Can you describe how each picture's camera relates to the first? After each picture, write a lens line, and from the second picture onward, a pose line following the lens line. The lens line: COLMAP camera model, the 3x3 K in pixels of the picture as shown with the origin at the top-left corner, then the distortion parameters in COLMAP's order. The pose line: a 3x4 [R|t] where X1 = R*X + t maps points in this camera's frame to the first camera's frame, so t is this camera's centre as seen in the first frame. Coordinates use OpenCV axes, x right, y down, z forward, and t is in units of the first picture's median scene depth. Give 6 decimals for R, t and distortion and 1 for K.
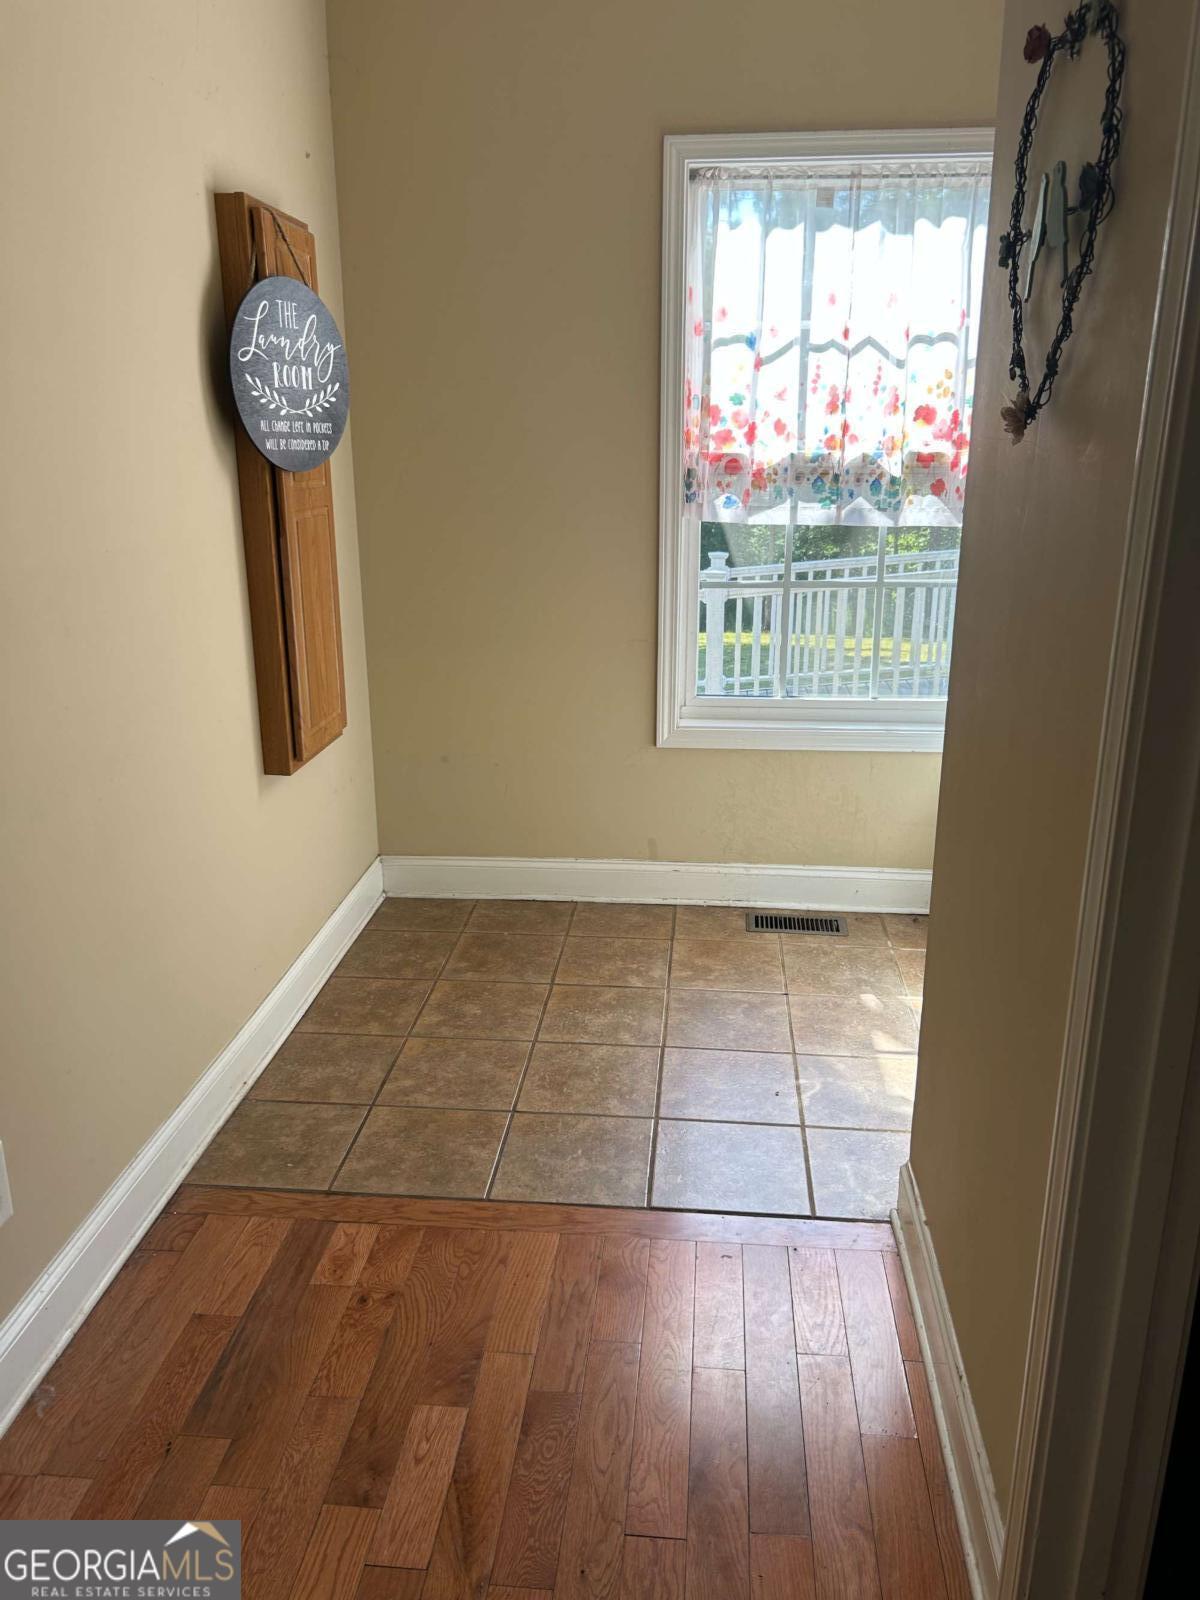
lens RADIAL K [[1220.4, 0, 588.4], [0, 1220.4, 808.0], [0, 0, 1]] dist [0.031767, -0.005154]
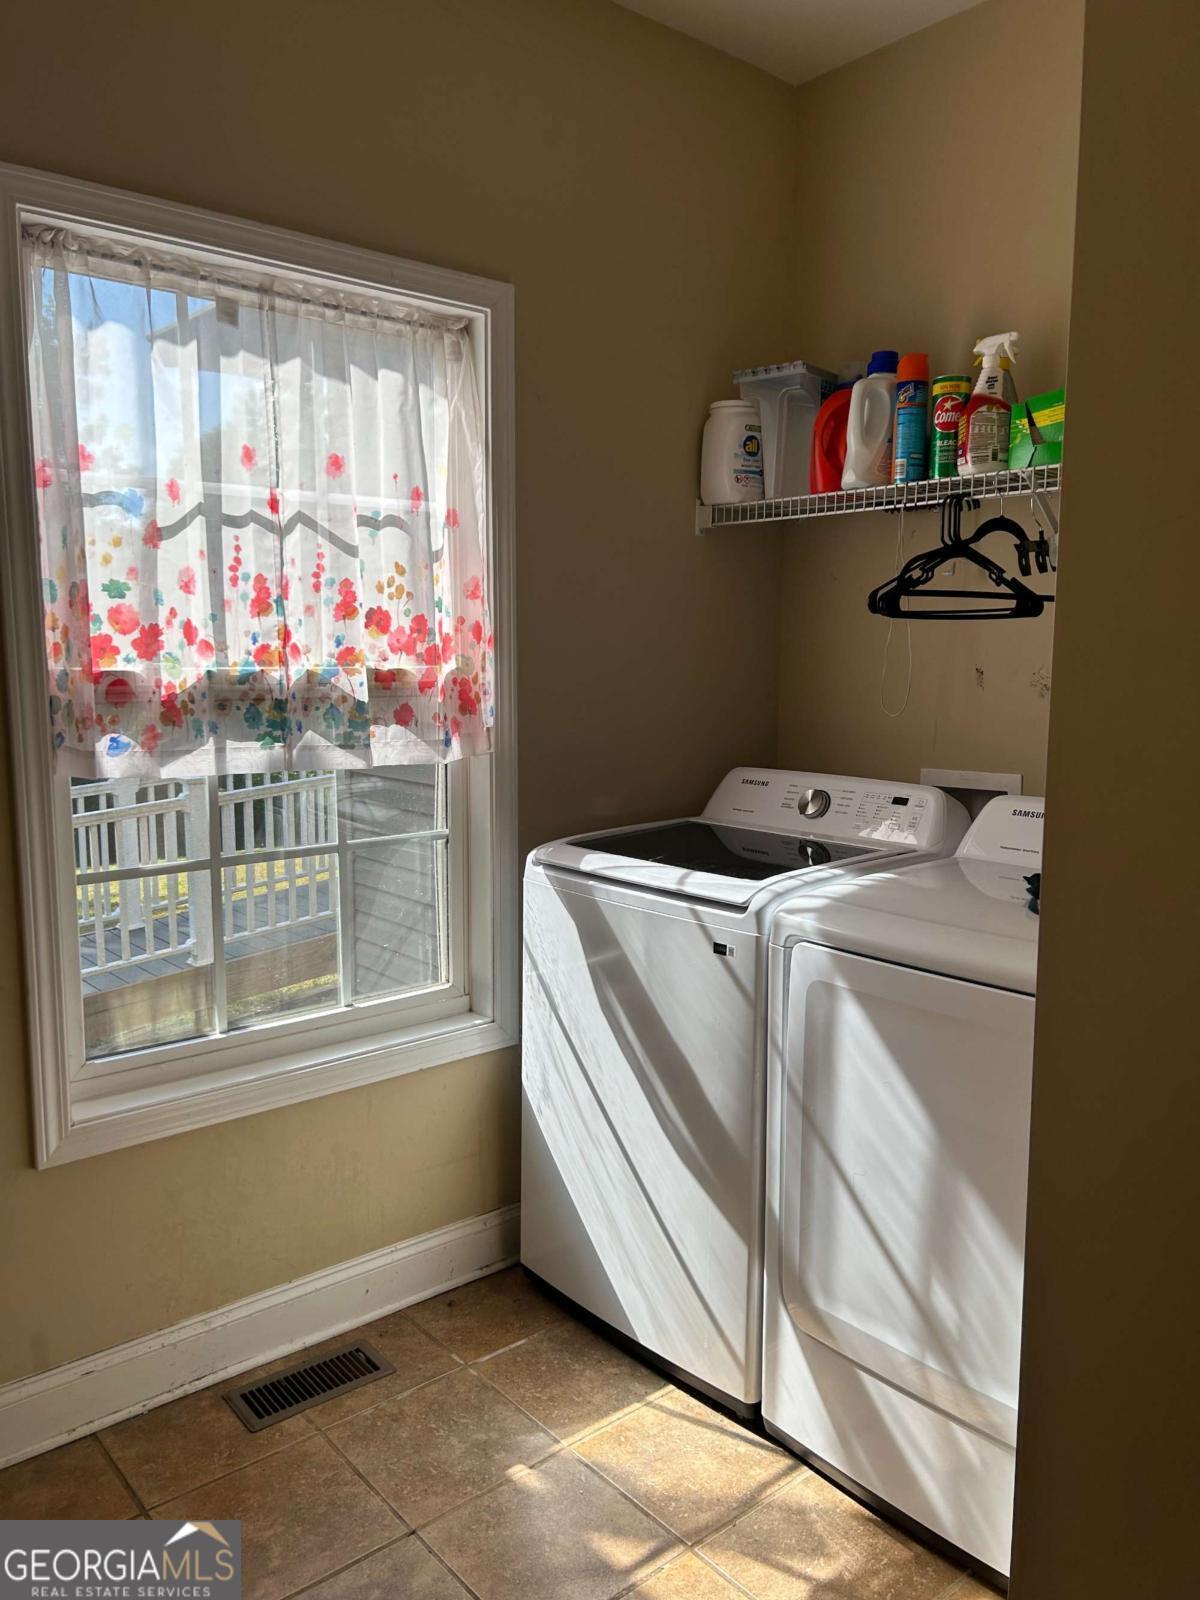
lens RADIAL K [[1220.4, 0, 588.4], [0, 1220.4, 808.0], [0, 0, 1]] dist [0.031767, -0.005154]
pose [[0.692355, -0.089459, 0.715990, -0.173375], [0.211170, 0.973961, -0.082509, -0.121082], [-0.689965, 0.208321, 0.693218, 0.420521]]
